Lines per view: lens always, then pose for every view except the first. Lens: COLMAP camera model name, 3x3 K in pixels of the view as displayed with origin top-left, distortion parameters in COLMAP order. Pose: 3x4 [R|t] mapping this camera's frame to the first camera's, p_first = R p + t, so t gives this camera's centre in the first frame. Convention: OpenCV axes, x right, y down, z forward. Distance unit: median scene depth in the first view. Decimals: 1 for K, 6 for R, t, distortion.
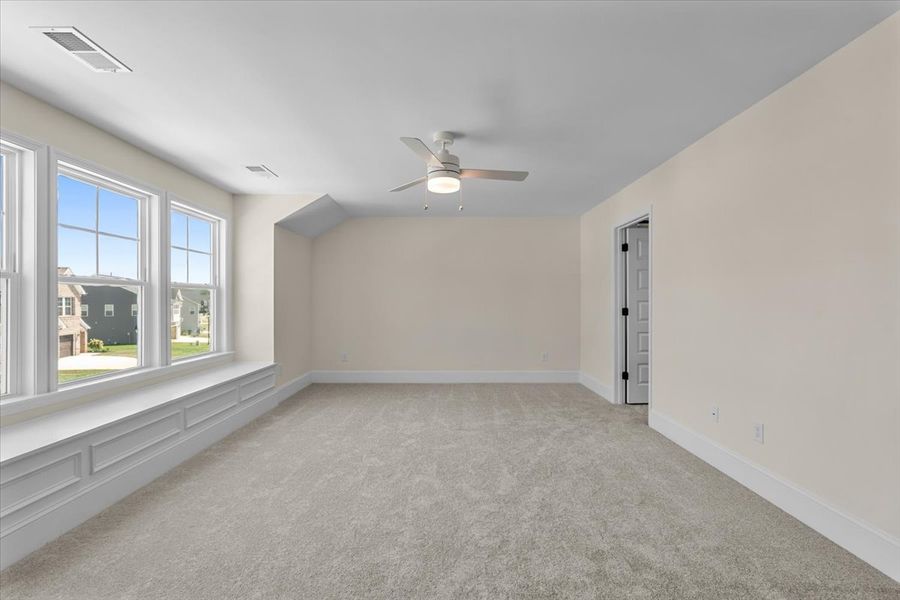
lens RADIAL K [[406.7, 0, 448.2], [0, 406.7, 300.3], [0, 0, 1]] dist [-0.003798, -0.000578]
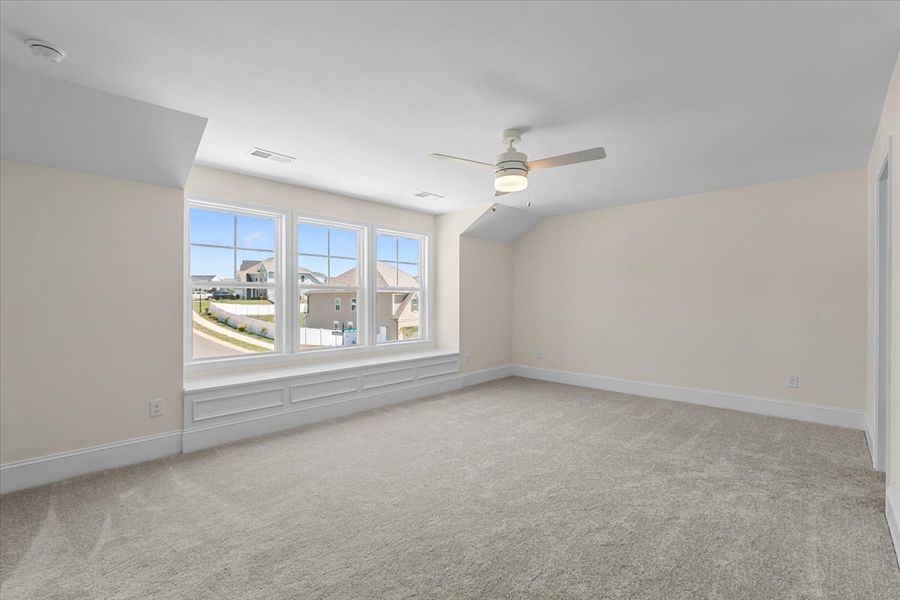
lens RADIAL K [[406.7, 0, 448.2], [0, 406.7, 300.3], [0, 0, 1]] dist [-0.003798, -0.000578]
pose [[0.717815, 0.002995, -0.696228, 0.497942], [0.000250, 0.999990, 0.004560, -0.003563], [0.696234, -0.003447, 0.717807, 0.158985]]
